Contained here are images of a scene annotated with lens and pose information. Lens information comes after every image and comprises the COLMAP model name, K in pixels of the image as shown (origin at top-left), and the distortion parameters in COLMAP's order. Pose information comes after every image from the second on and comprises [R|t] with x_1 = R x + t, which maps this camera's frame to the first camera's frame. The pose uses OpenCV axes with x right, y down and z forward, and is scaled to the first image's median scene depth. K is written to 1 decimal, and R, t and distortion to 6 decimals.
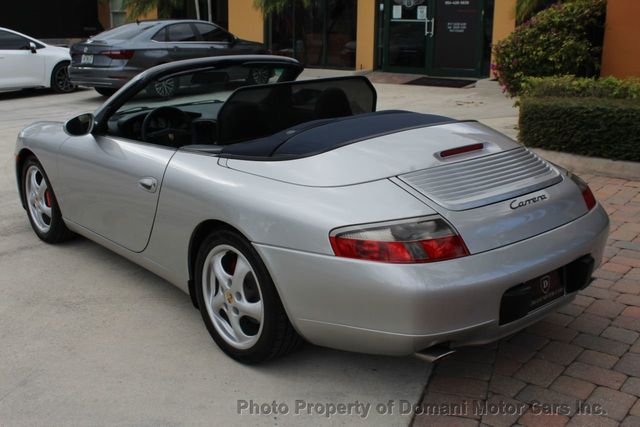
lens RADIAL K [[723.4, 0, 305.5], [0, 723.4, 215.4], [0, 0, 1]] dist [-0.074177, 0.068855]
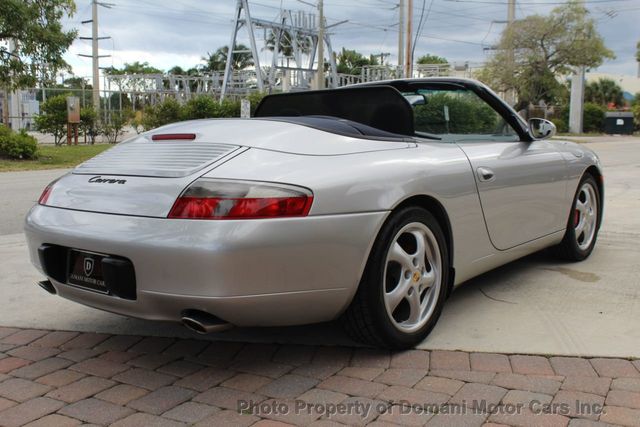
lens RADIAL K [[692.6, 0, 320.0], [0, 692.6, 213.5], [0, 0, 1]] dist [-0.085269, 0.017118]
pose [[0.175493, 0.130886, -0.975741, 0.994538], [-0.253018, 0.963827, 0.083781, -0.099721], [0.951412, 0.232177, 0.202262, 0.850357]]
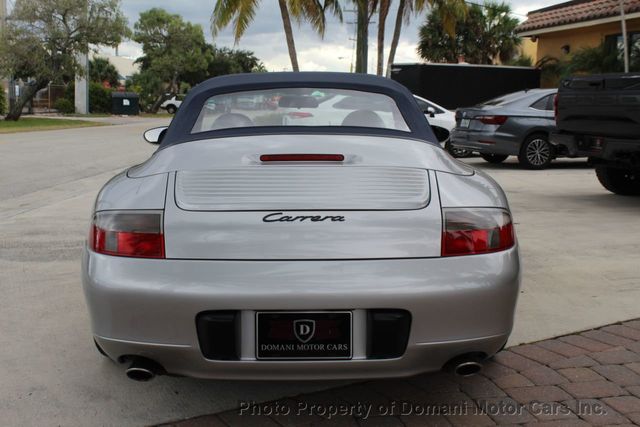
lens RADIAL K [[728.6, 0, 327.0], [0, 728.6, 213.3], [0, 0, 1]] dist [-0.083396, 0.075450]
pose [[0.787390, 0.109895, -0.606581, 0.624374], [-0.182171, 0.981516, -0.058650, 0.012654], [0.588924, 0.156682, 0.792855, 0.303455]]
